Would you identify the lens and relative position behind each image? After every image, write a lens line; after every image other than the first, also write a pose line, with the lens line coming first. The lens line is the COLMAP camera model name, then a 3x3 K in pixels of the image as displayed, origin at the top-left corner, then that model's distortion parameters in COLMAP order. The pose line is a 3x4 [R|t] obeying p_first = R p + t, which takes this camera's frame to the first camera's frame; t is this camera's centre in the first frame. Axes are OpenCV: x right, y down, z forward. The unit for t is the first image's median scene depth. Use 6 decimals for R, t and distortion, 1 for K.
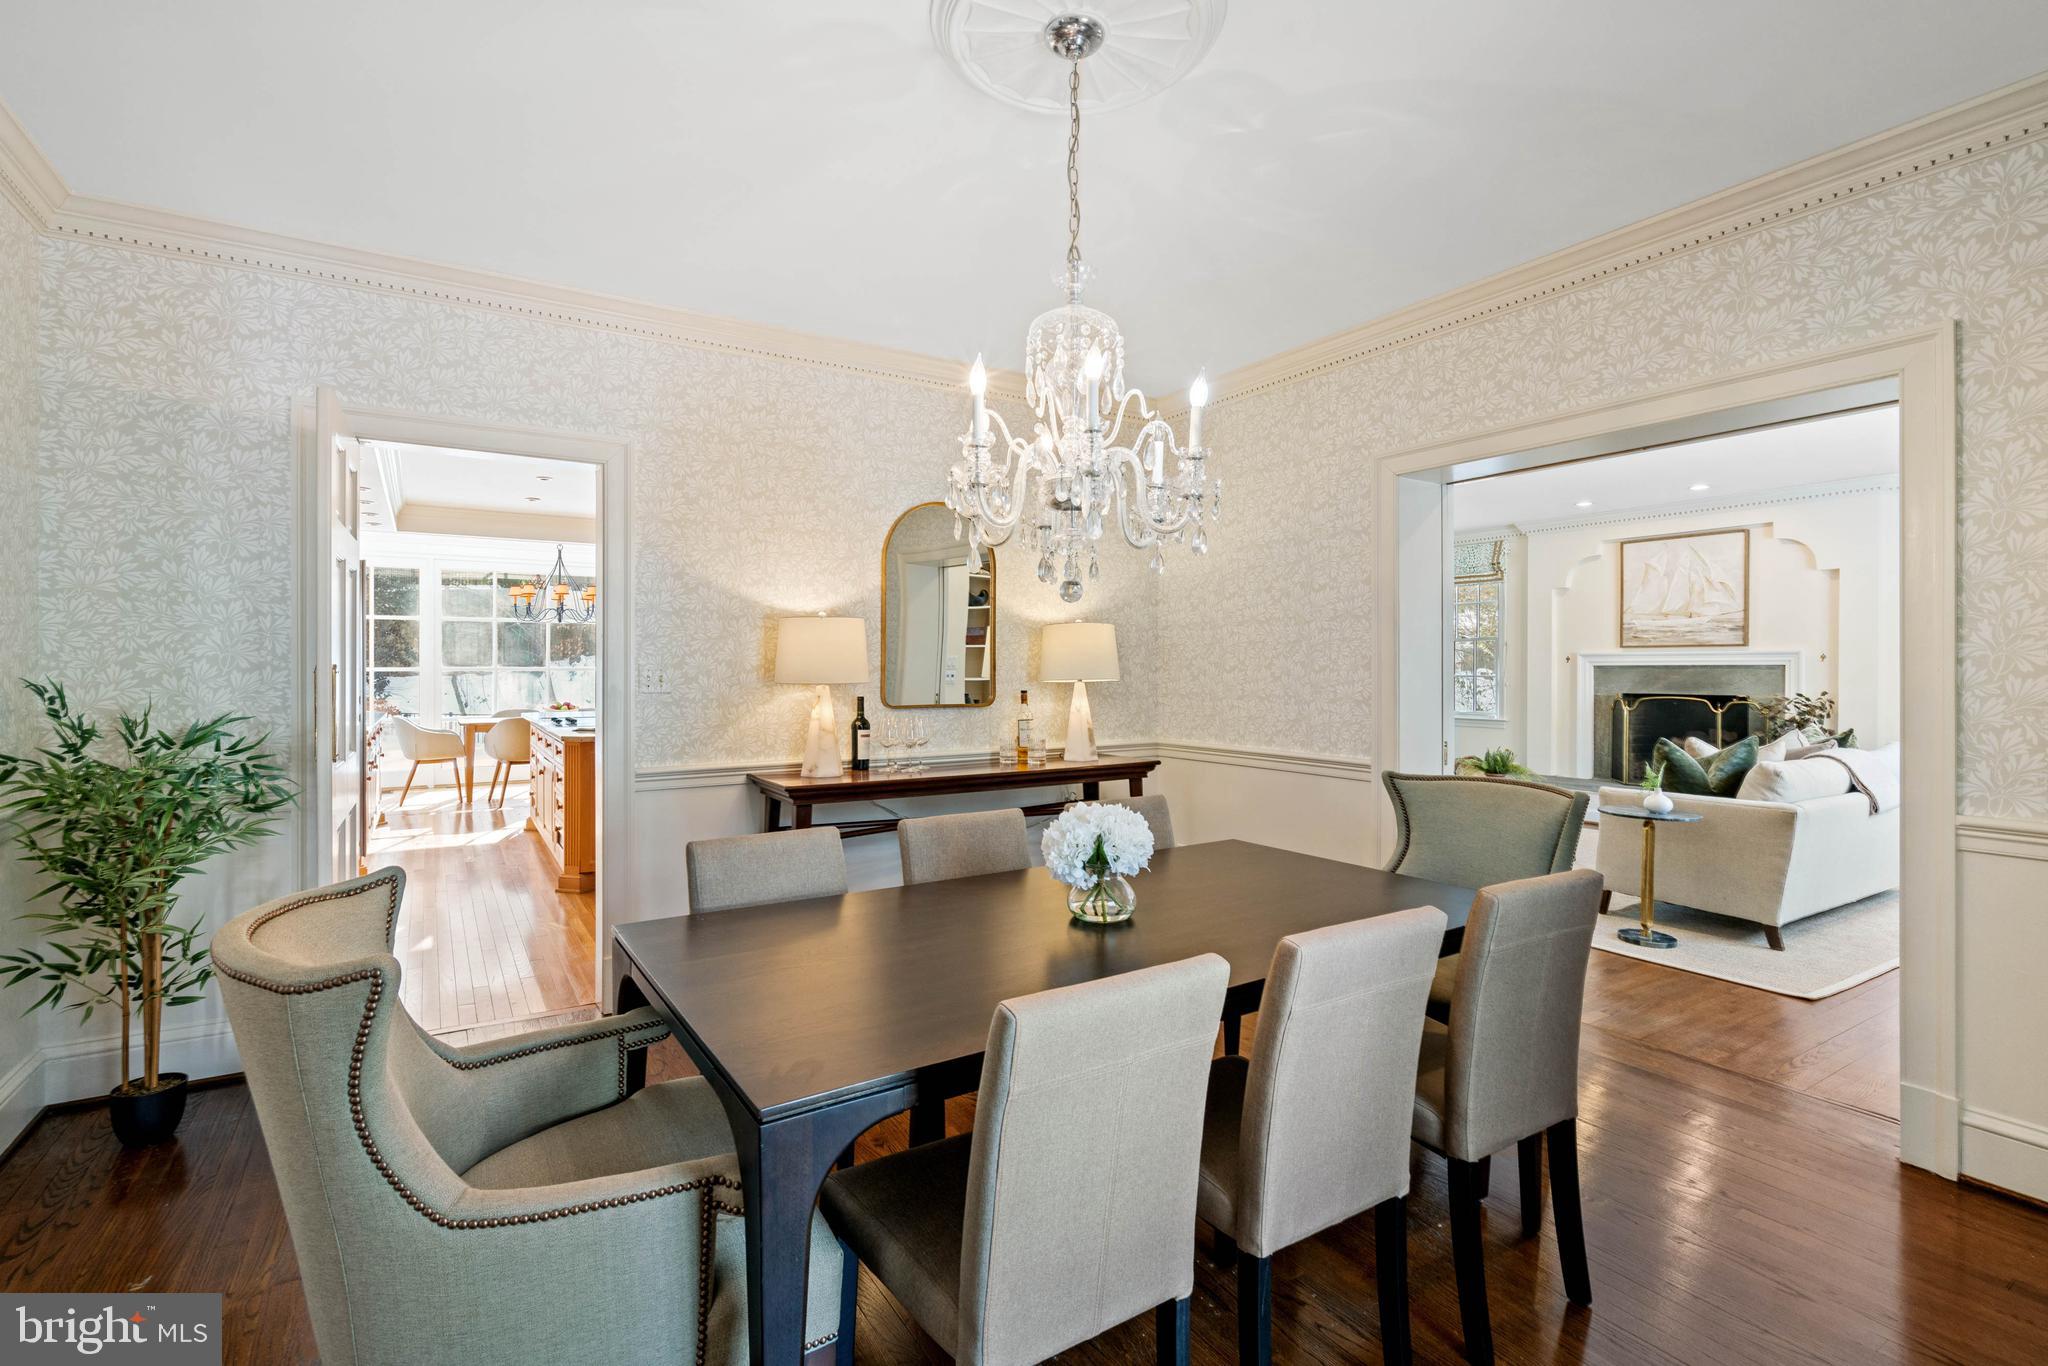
lens RADIAL K [[941.8, 0, 1019.3], [0, 941.8, 674.4], [0, 0, 1]] dist [0.013454, 0.002598]
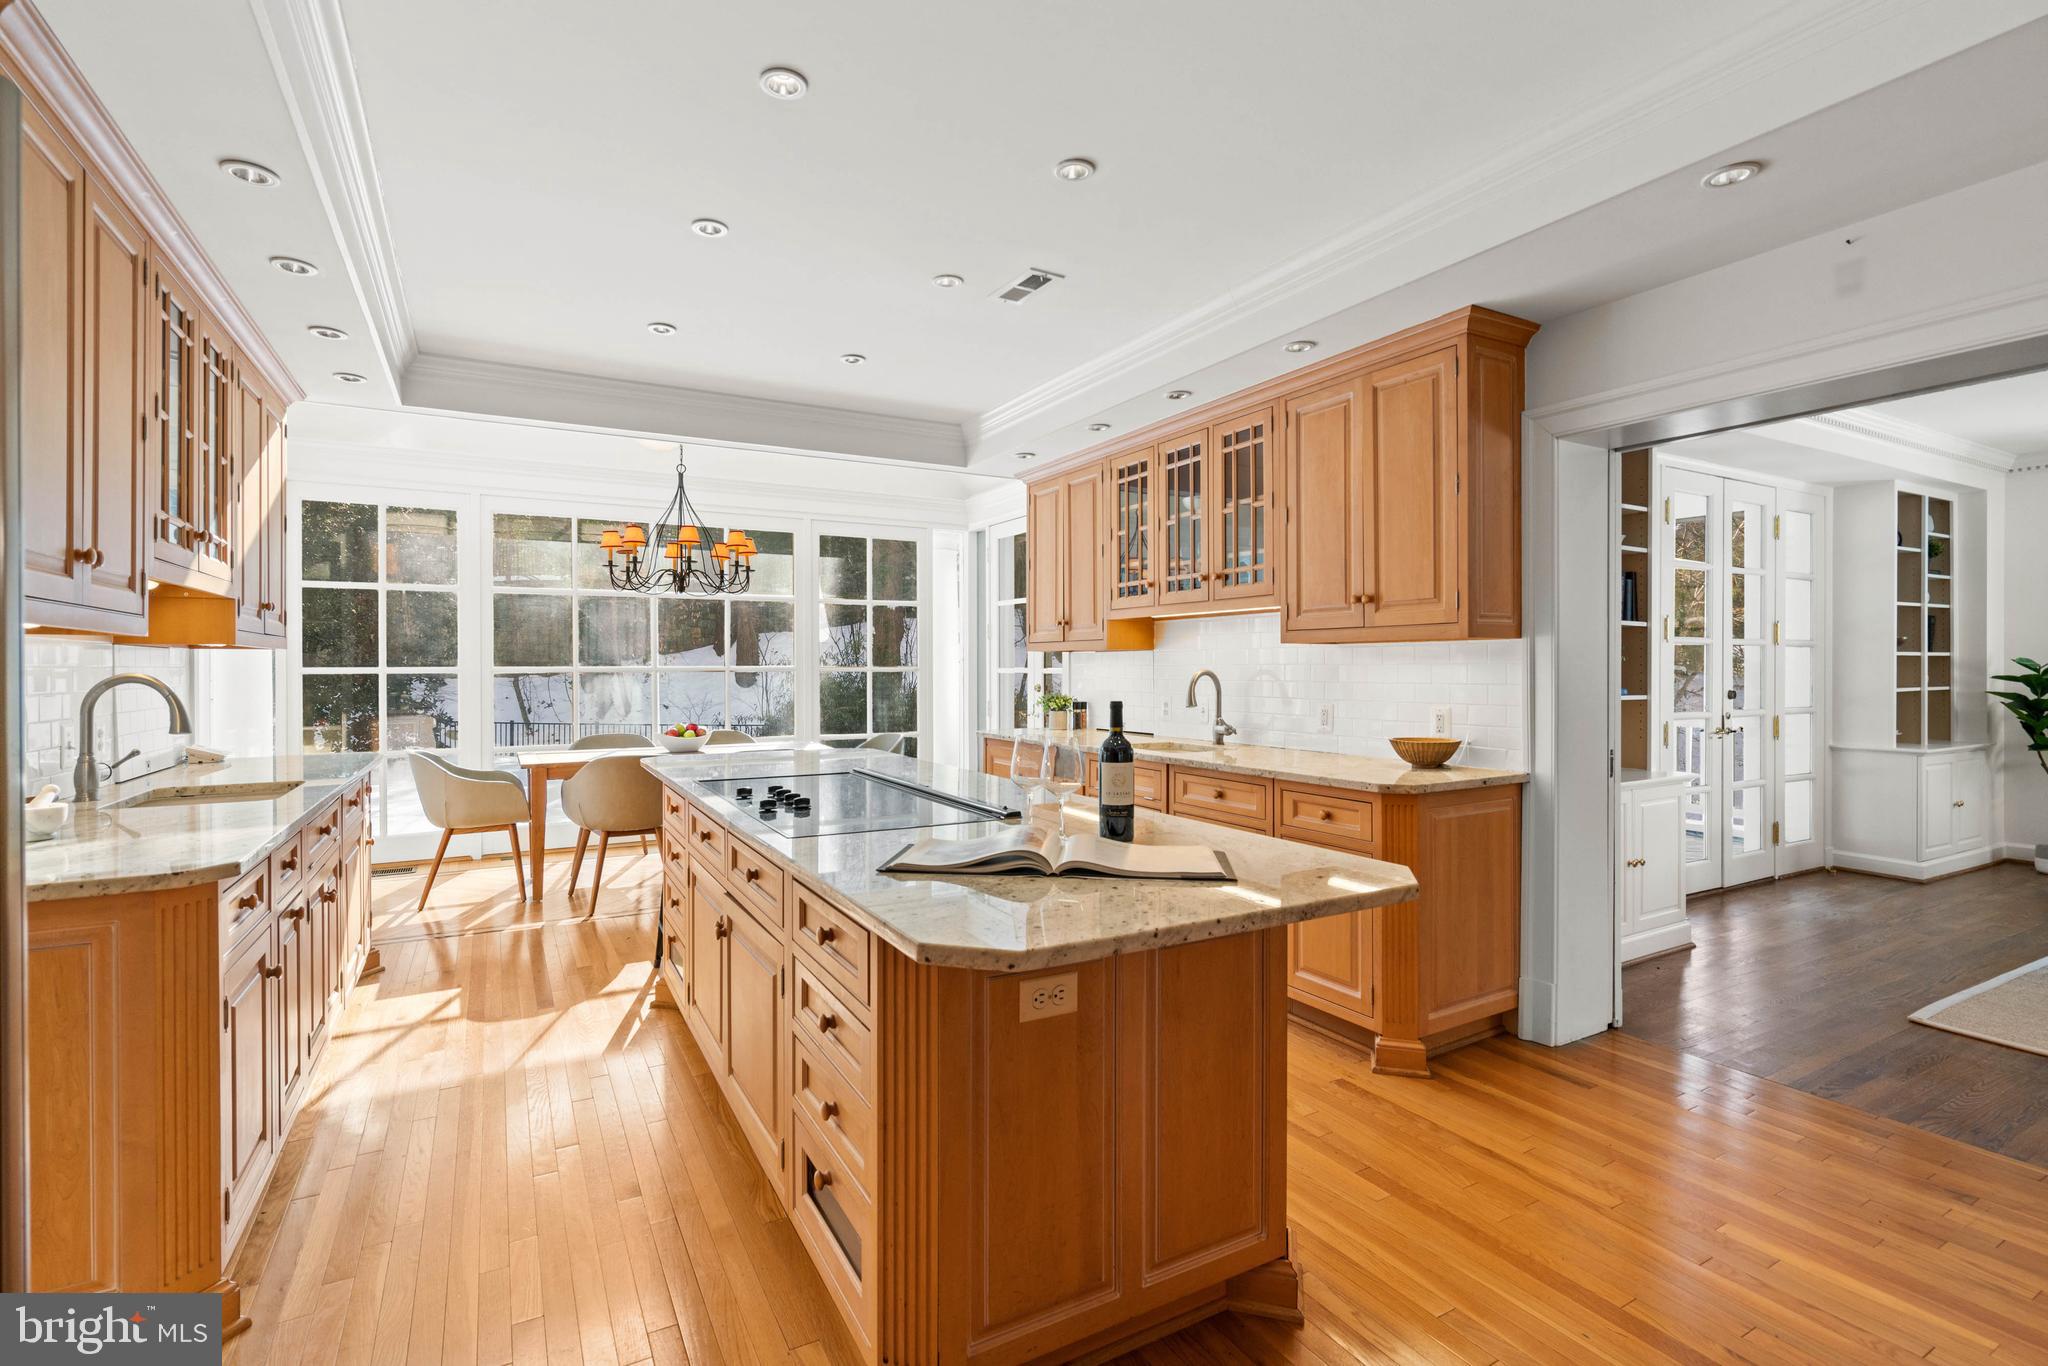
lens RADIAL K [[941.8, 0, 1029.1], [0, 941.8, 666.4], [0, 0, 1]] dist [0.013454, 0.002598]
pose [[0.999114, -0.002082, -0.042044, -0.240774], [0.001738, 0.999965, -0.008207, -0.002283], [0.042059, 0.008126, 0.999082, 0.408997]]
